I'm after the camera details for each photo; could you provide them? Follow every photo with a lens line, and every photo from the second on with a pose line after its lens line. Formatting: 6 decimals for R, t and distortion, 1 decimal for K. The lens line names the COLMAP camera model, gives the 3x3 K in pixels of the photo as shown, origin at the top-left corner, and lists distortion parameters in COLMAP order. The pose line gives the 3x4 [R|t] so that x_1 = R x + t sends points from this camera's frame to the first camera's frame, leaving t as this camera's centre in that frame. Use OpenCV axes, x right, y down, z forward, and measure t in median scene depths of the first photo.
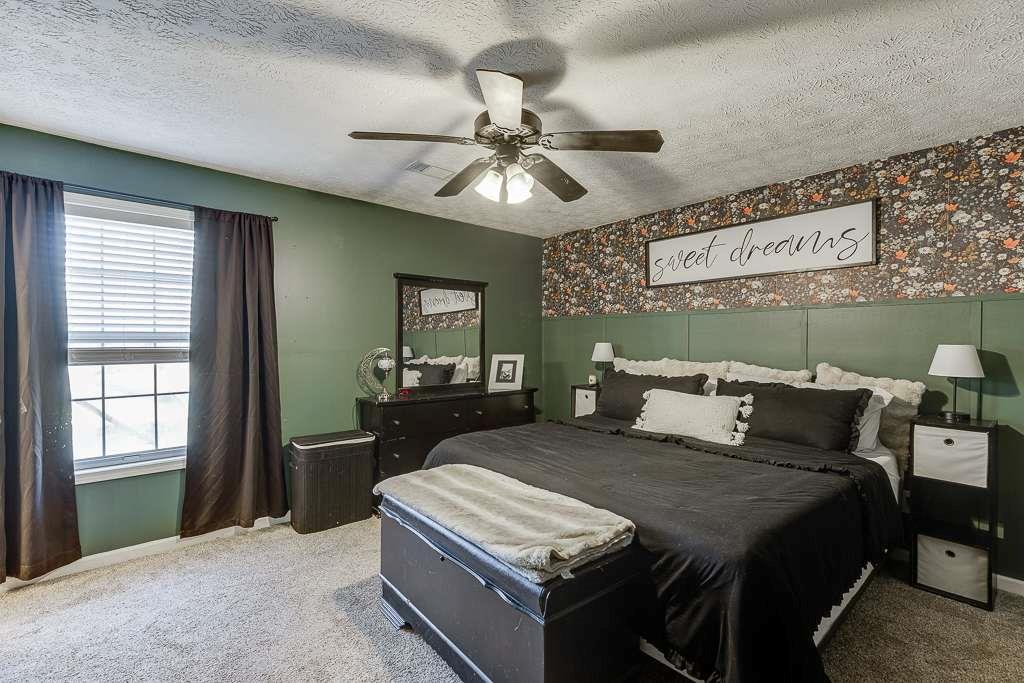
lens RADIAL K [[444.3, 0, 517.6], [0, 444.3, 341.5], [0, 0, 1]] dist [0.001240, -0.001032]
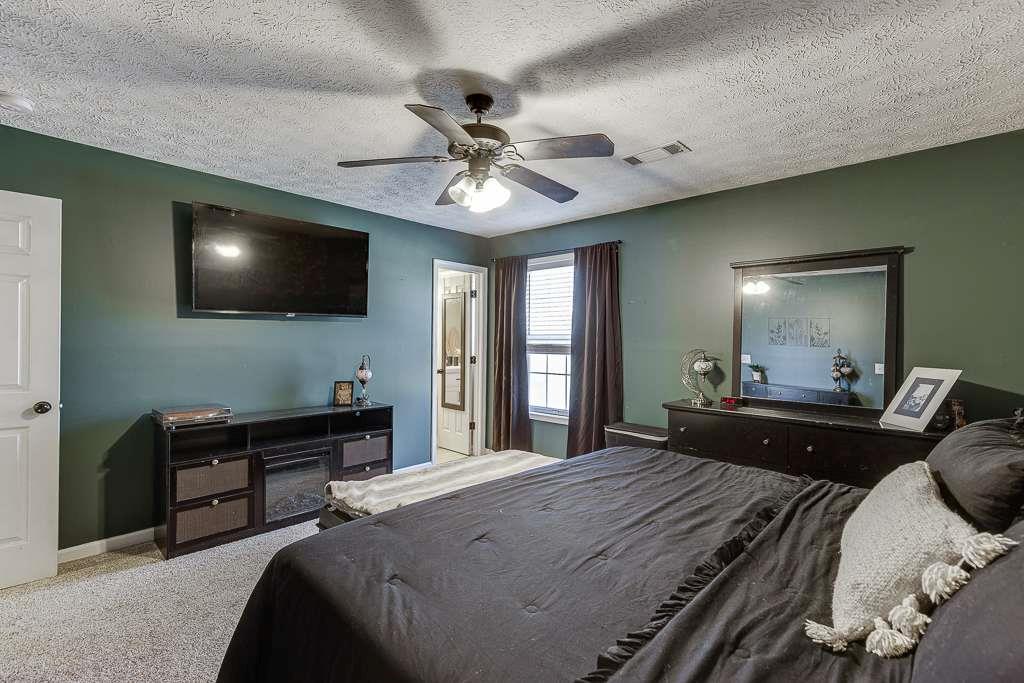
lens RADIAL K [[444.3, 0, 517.8], [0, 444.3, 341.9], [0, 0, 1]] dist [0.001240, -0.001032]
pose [[0.120805, 0.002933, -0.992672, 0.368598], [-0.013481, 0.999908, 0.001314, 0.002472], [0.992585, 0.013224, 0.120833, 0.332960]]
